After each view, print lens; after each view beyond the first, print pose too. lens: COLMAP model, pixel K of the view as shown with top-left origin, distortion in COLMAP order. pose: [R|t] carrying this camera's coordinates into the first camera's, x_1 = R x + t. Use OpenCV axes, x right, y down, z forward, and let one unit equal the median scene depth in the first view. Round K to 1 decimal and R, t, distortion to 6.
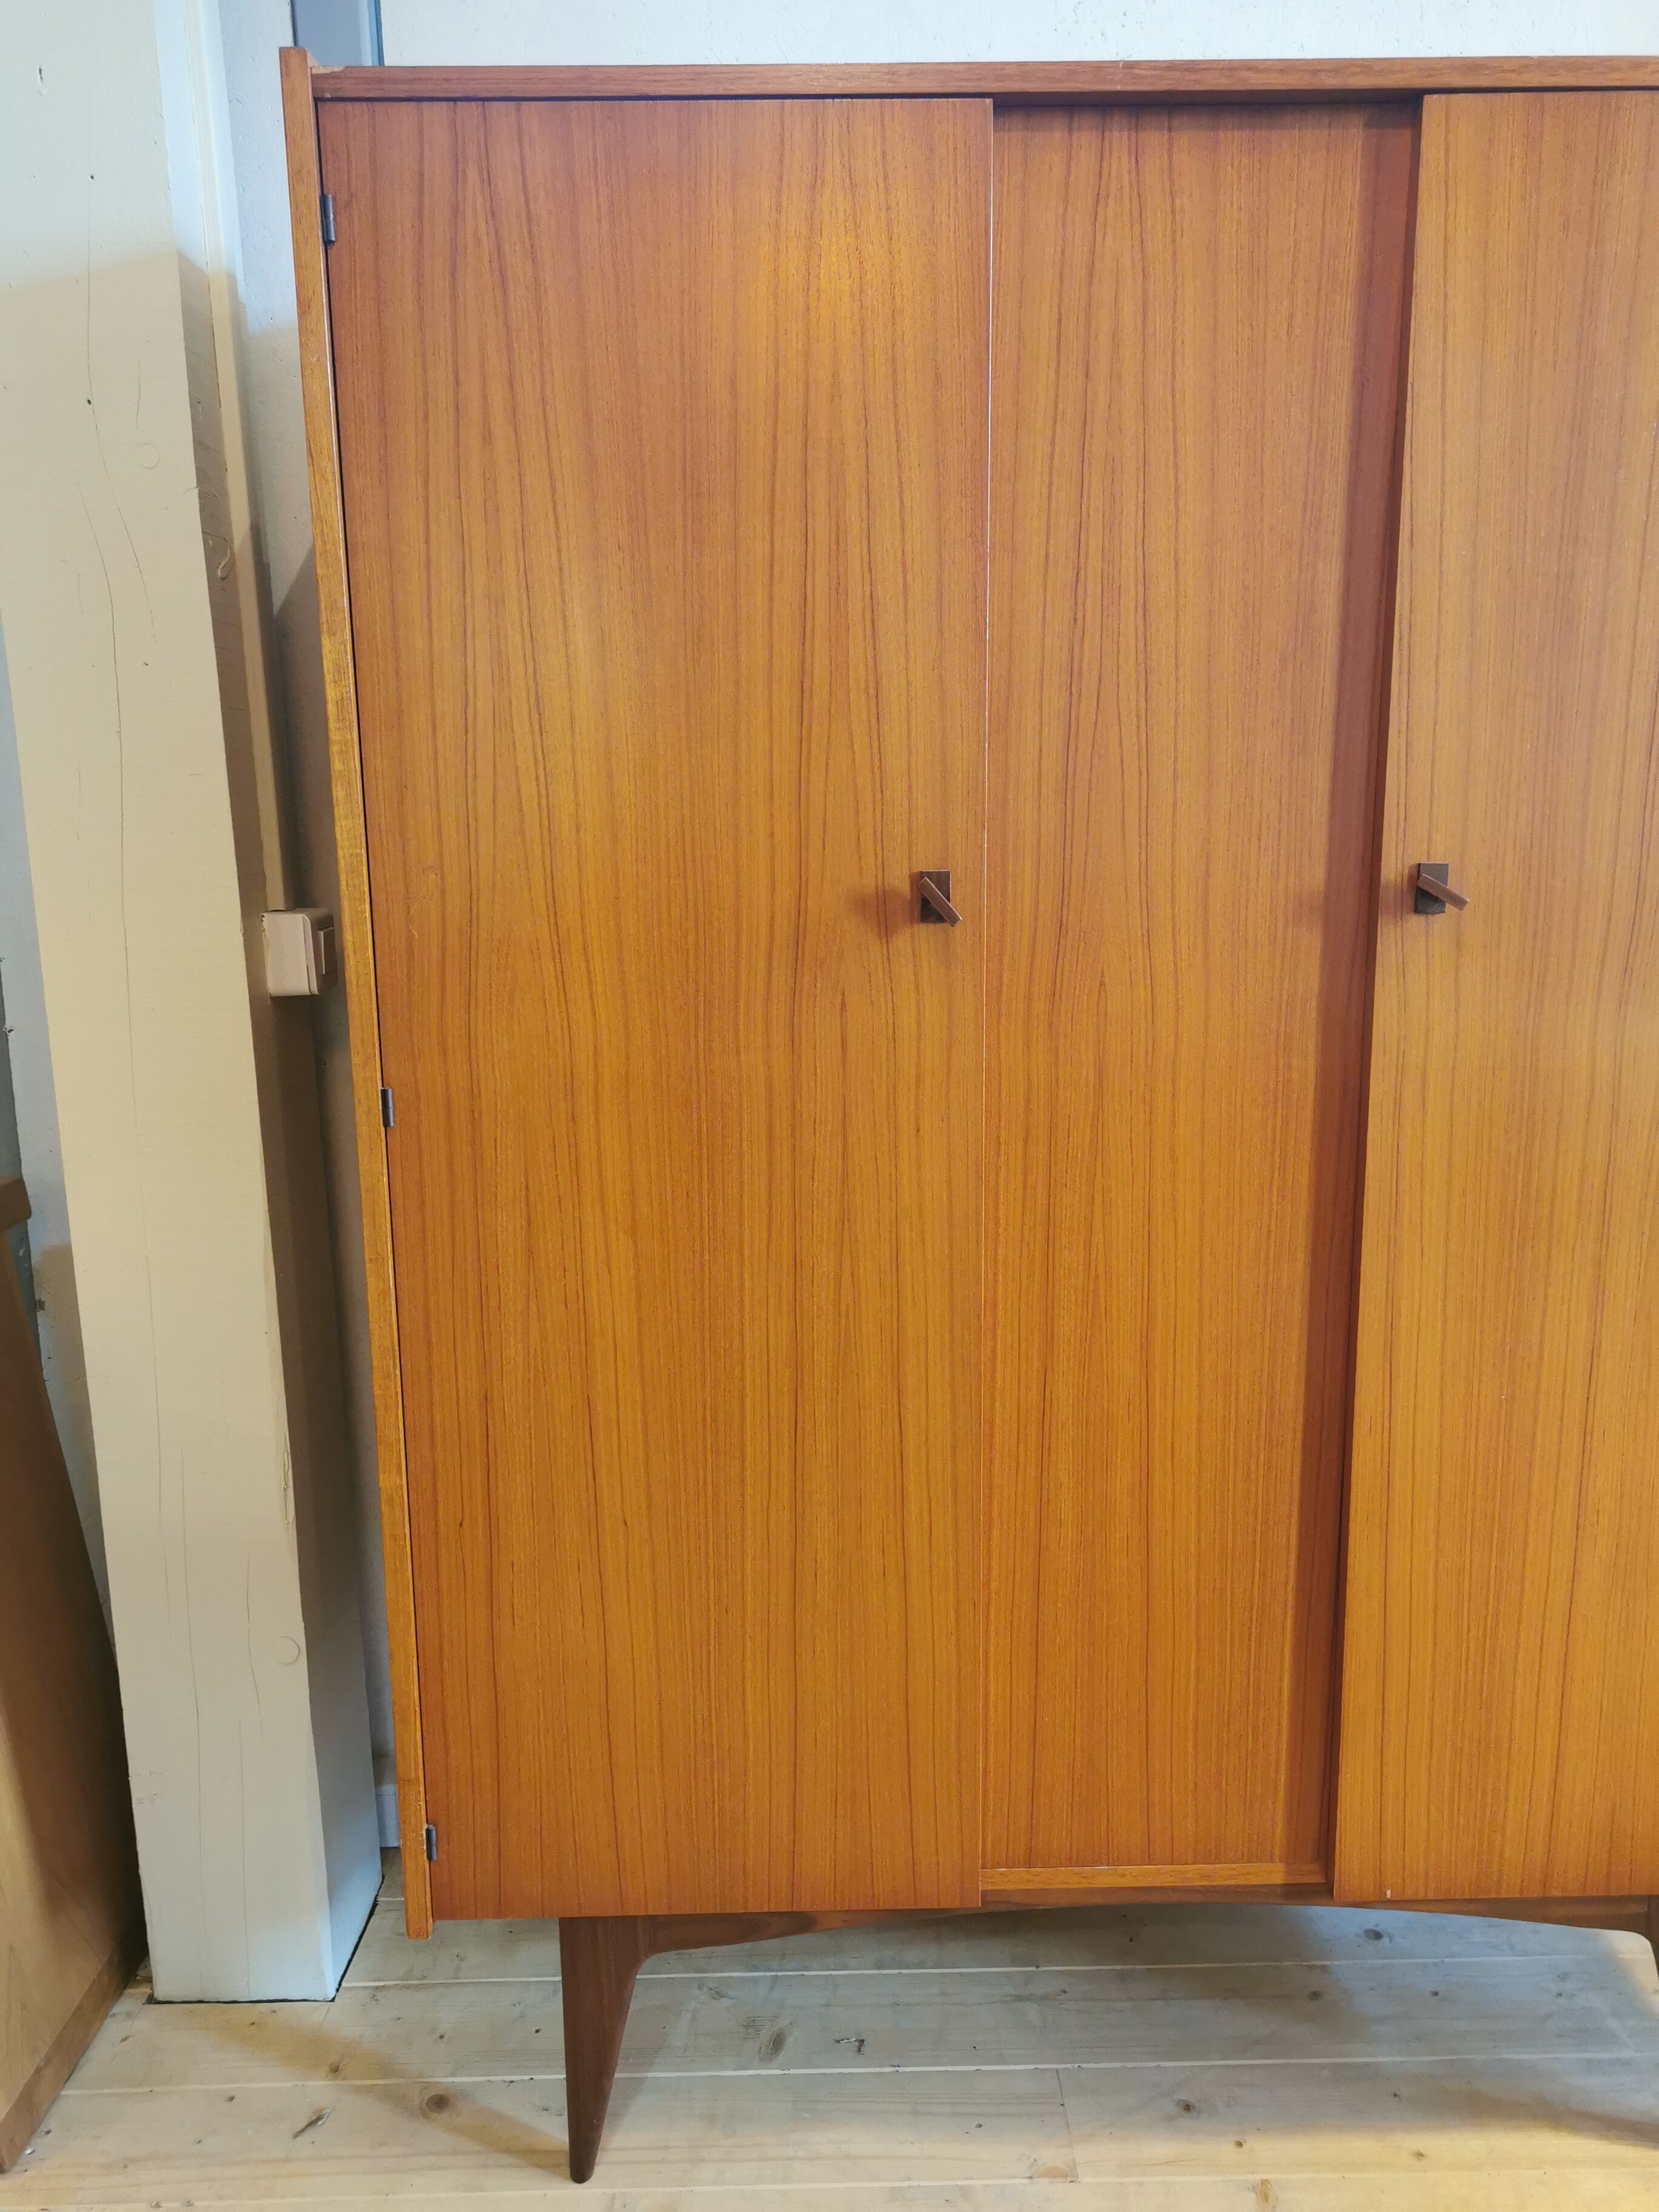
lens RADIAL K [[1744.2, 0, 825.3], [0, 1744.2, 1097.3], [0, 0, 1]] dist [0.032086, -0.004623]
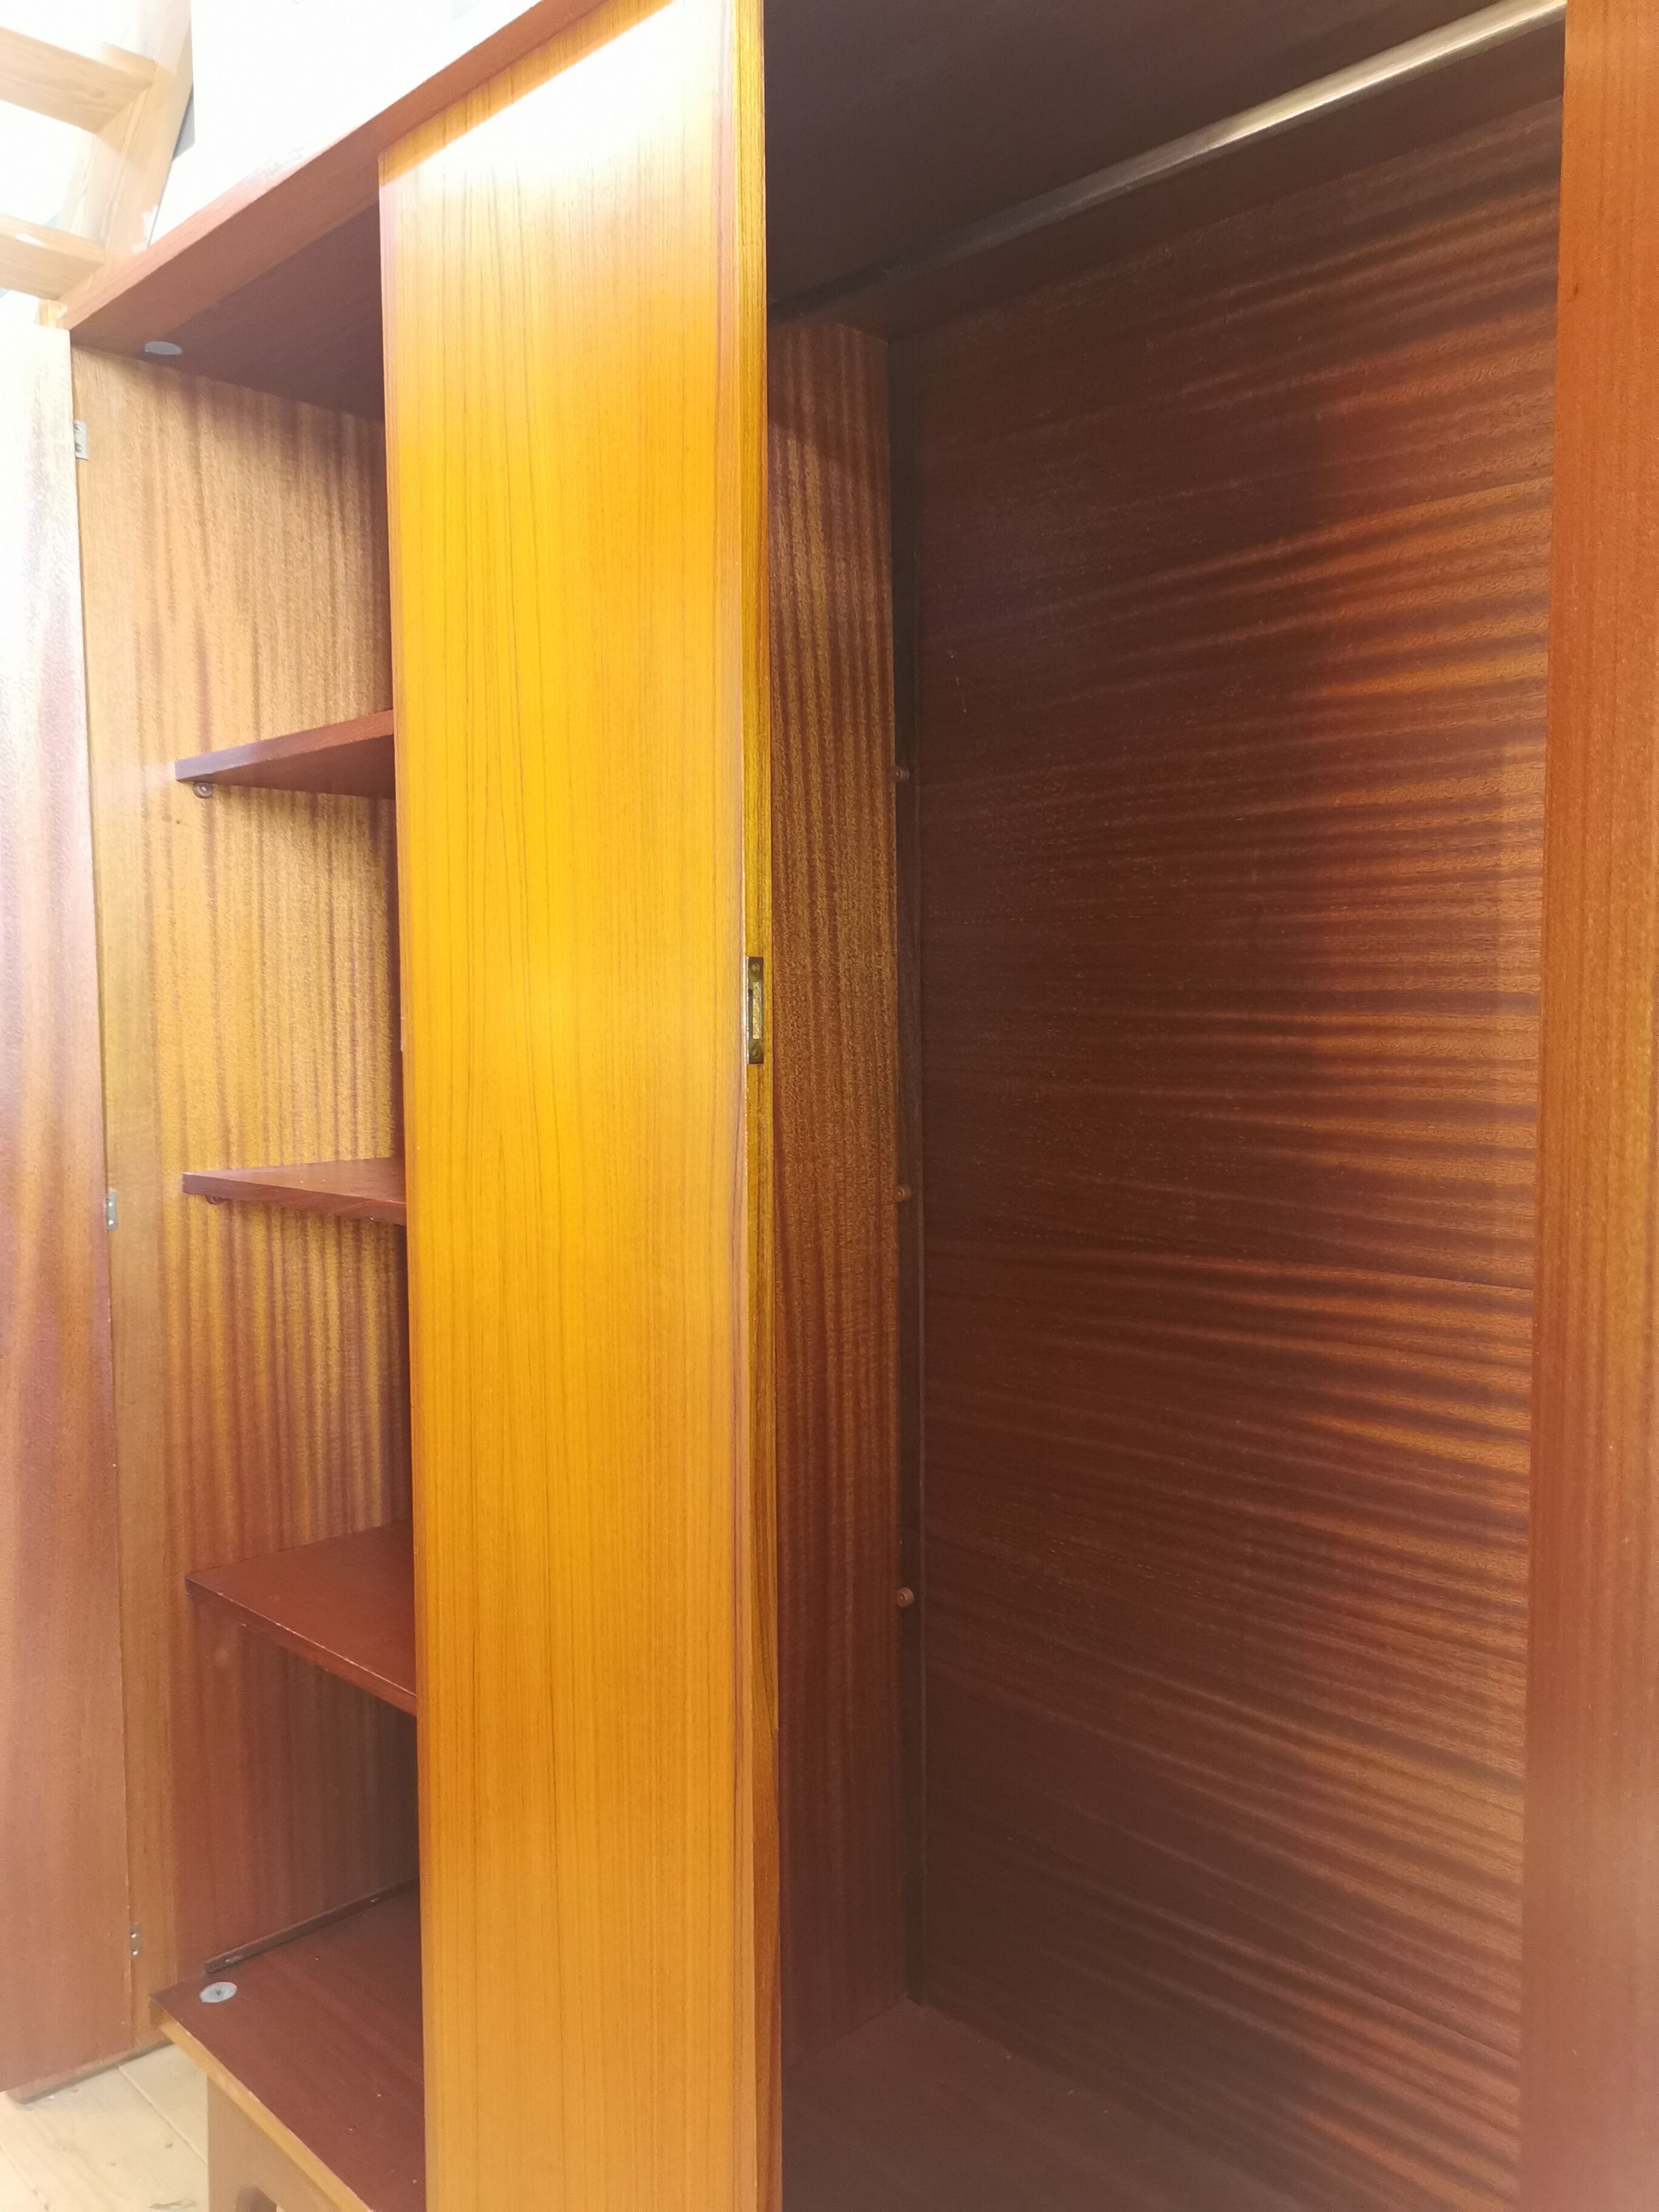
lens RADIAL K [[1744.2, 0, 825.3], [0, 1744.2, 1097.3], [0, 0, 1]] dist [0.032086, -0.004623]
pose [[0.682874, 0.054291, -0.728516, 0.805101], [-0.145757, 0.987309, -0.063048, -0.058082], [0.715847, 0.149240, 0.682122, 0.552217]]
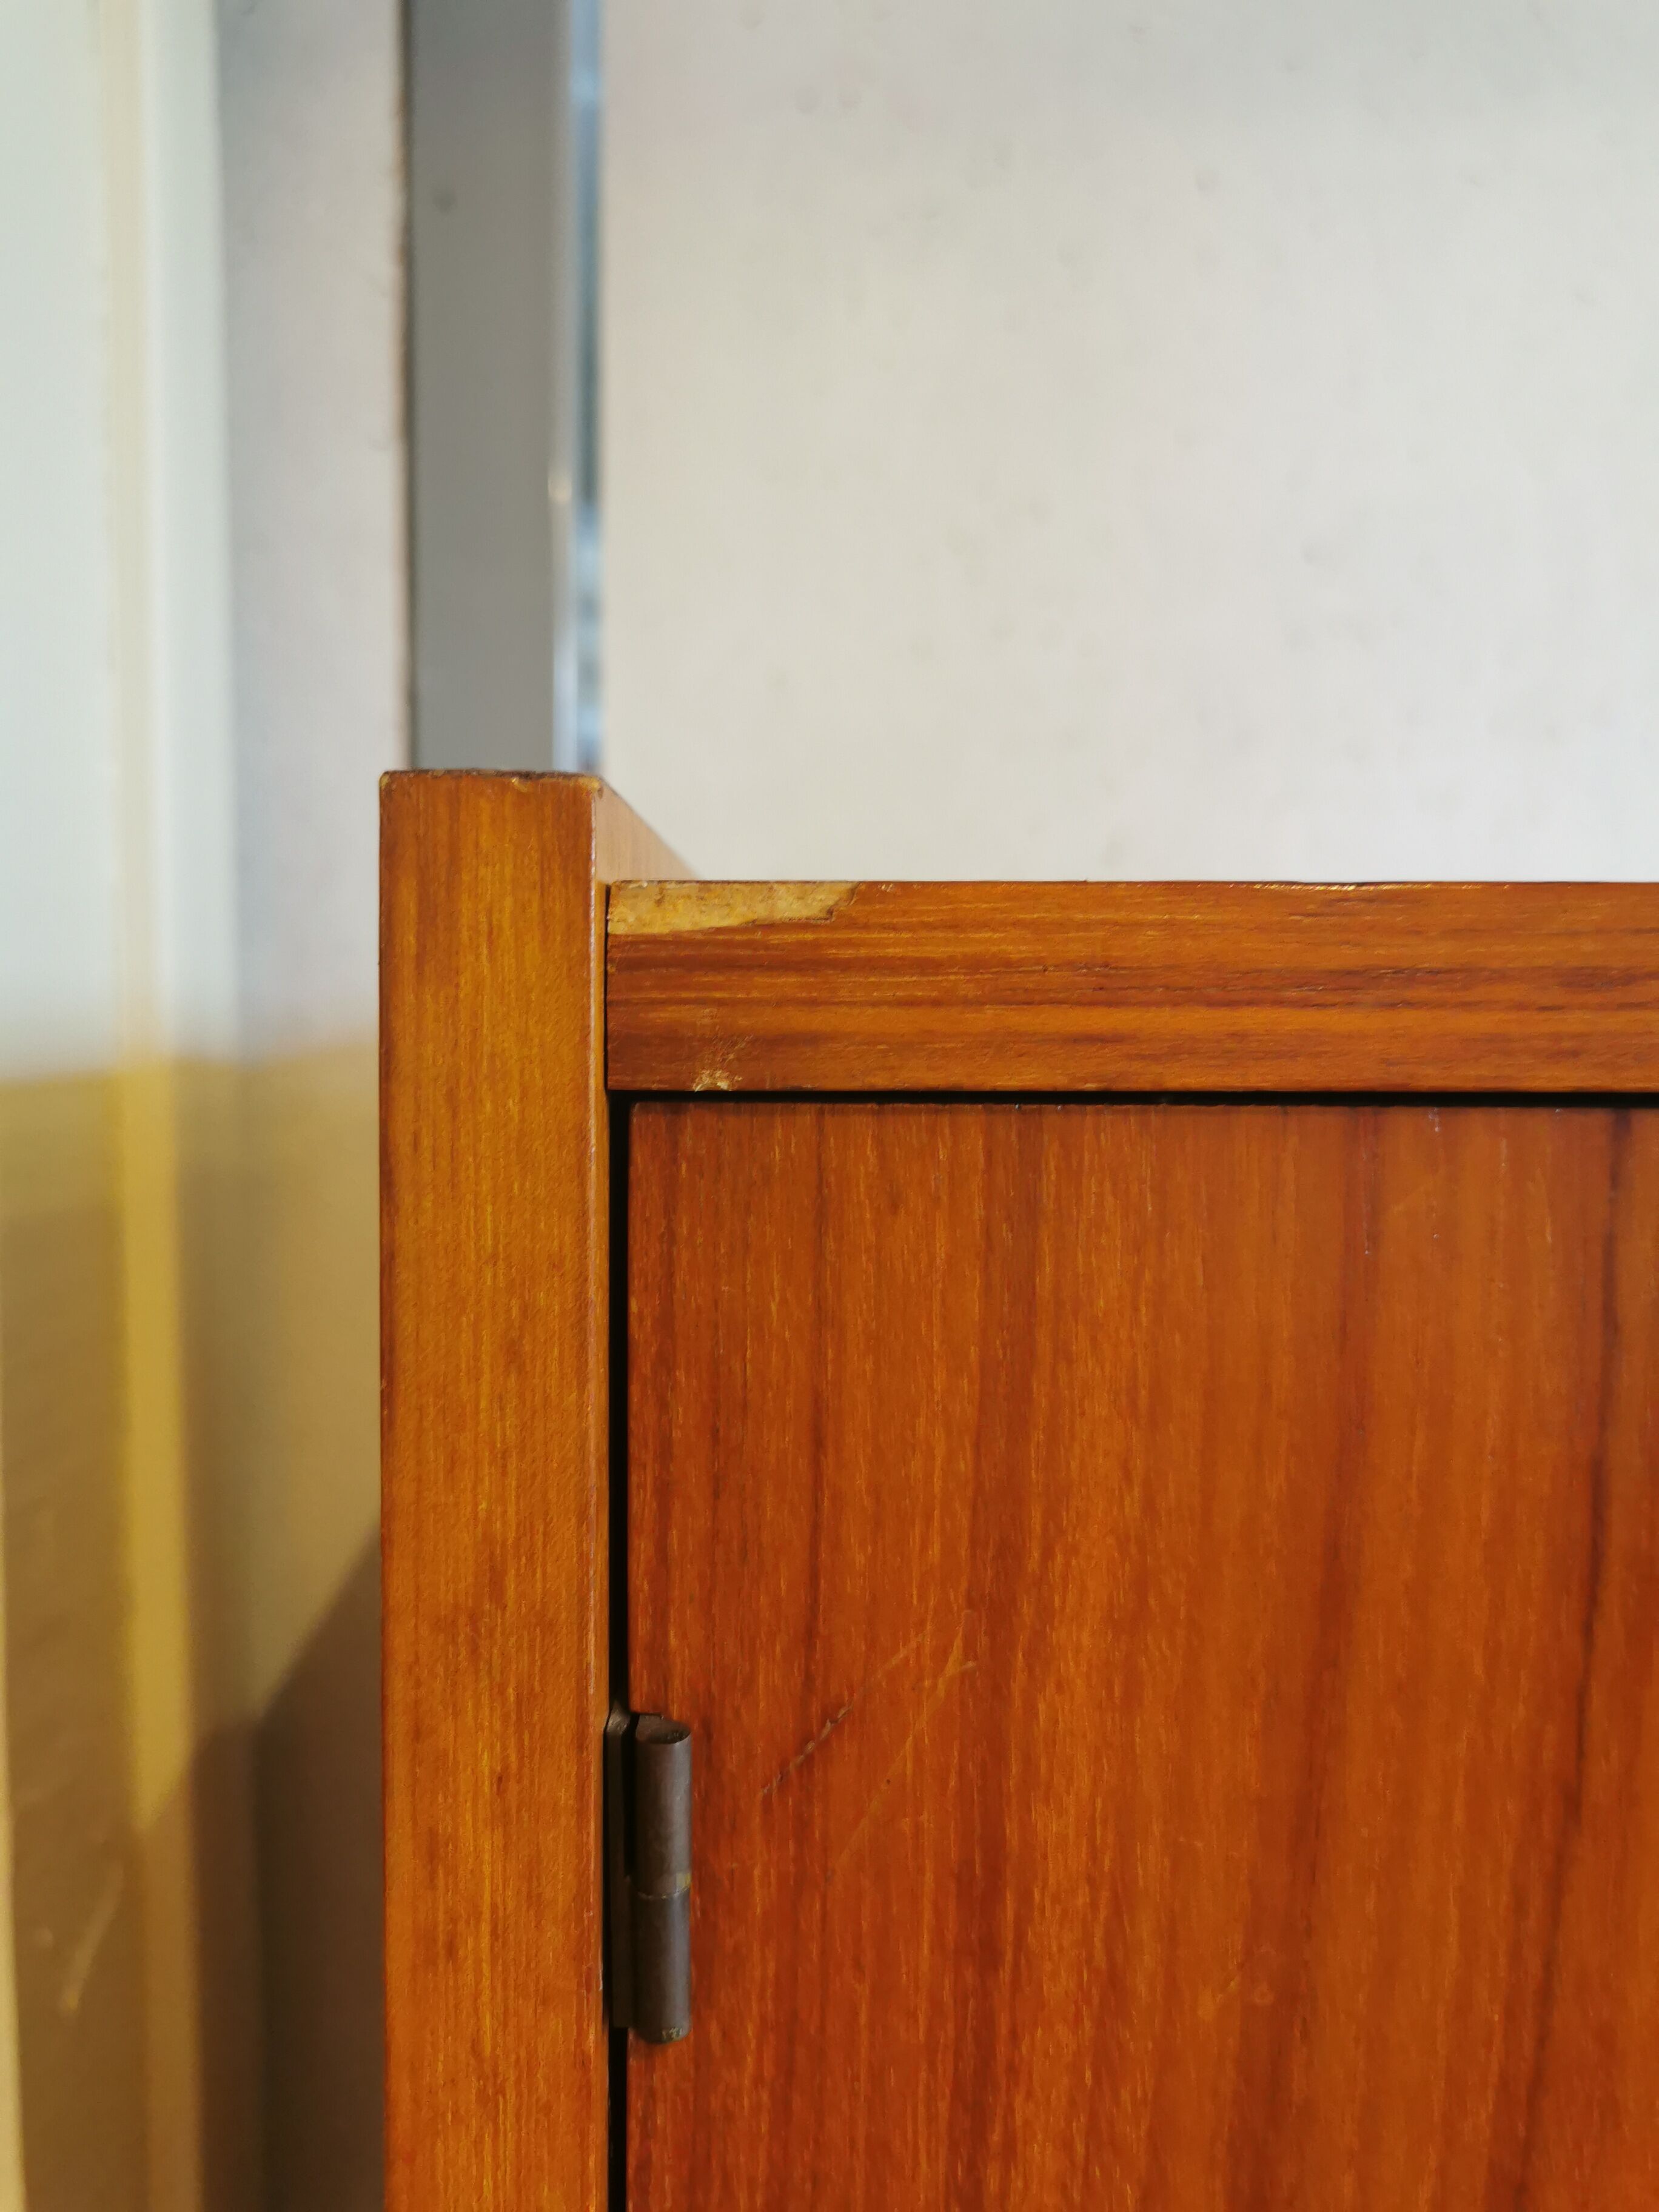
lens RADIAL K [[1744.2, 0, 825.3], [0, 1744.2, 1097.3], [0, 0, 1]] dist [0.032086, -0.004623]
pose [[0.999764, 0.018554, -0.011312, -0.232691], [-0.019949, 0.990063, -0.139205, -0.468806], [0.008616, 0.139397, 0.990199, 0.742675]]
